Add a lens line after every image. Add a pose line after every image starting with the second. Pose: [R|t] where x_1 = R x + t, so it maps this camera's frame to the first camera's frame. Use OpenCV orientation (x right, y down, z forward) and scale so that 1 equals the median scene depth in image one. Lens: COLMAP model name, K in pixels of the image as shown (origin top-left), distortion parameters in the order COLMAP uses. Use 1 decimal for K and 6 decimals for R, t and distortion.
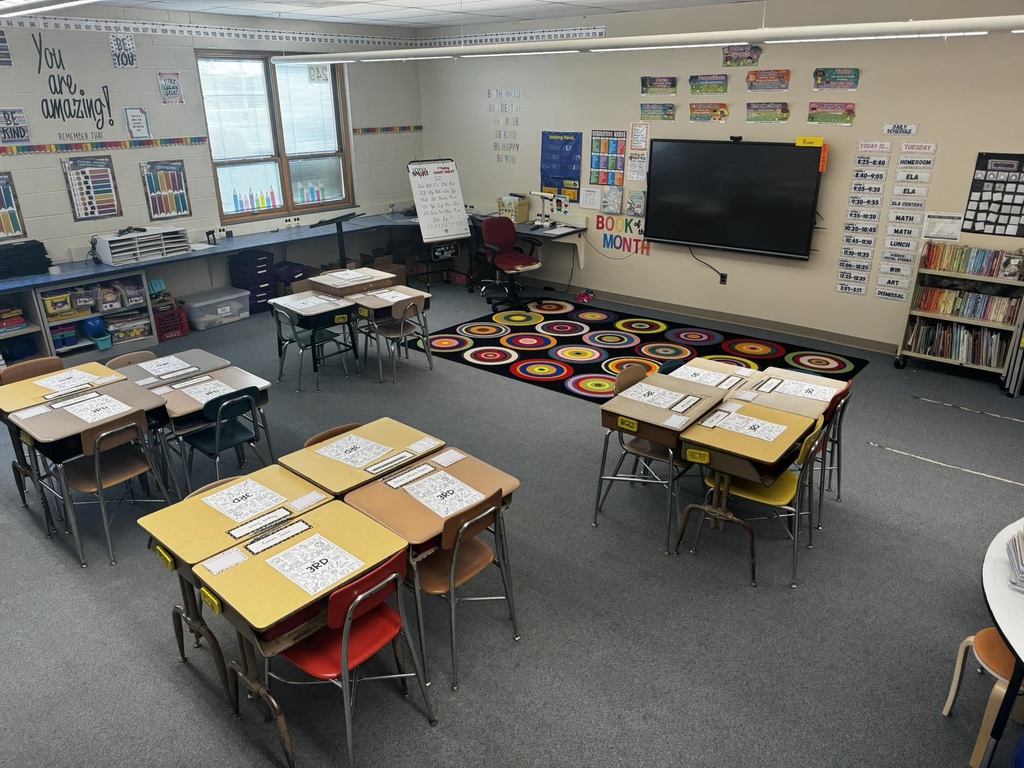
lens RADIAL K [[737.0, 0, 505.1], [0, 737.0, 387.7], [0, 0, 1]] dist [0.128672, -0.222832]
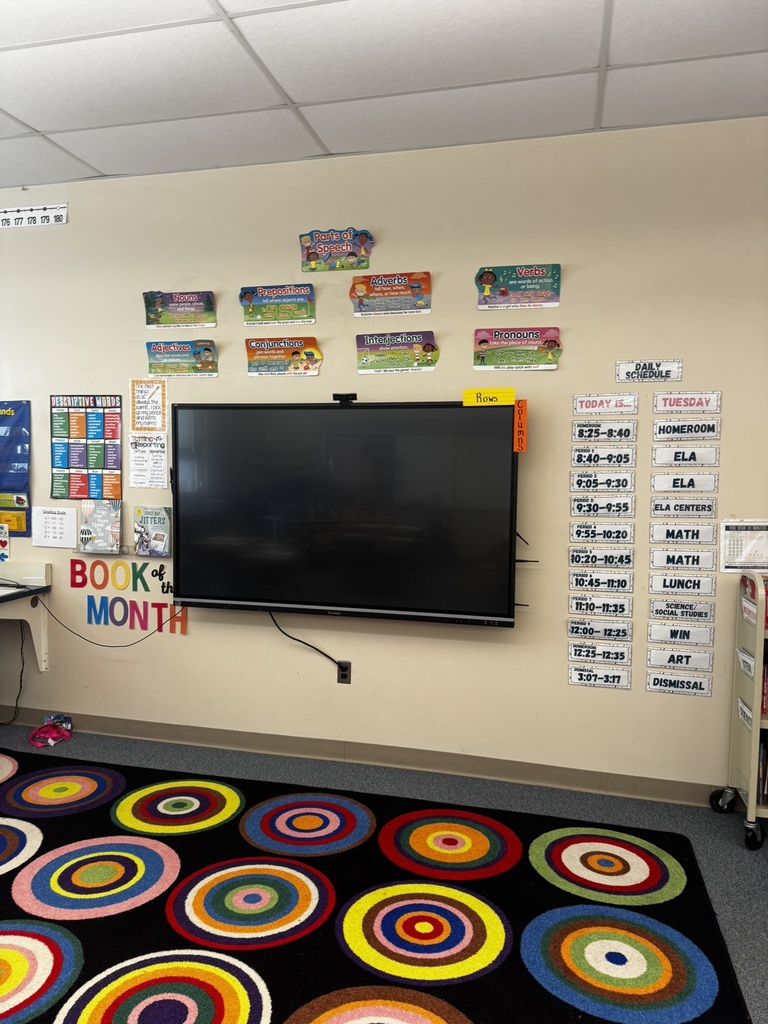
lens RADIAL K [[737.0, 0, 384.0], [0, 737.0, 512.0], [0, 0, 1]] dist [0.128672, -0.222832]
pose [[0.899041, -0.008036, 0.437791, 0.105895], [0.143834, 0.949768, -0.277942, -0.109274], [-0.413566, 0.312851, 0.855037, 0.551695]]
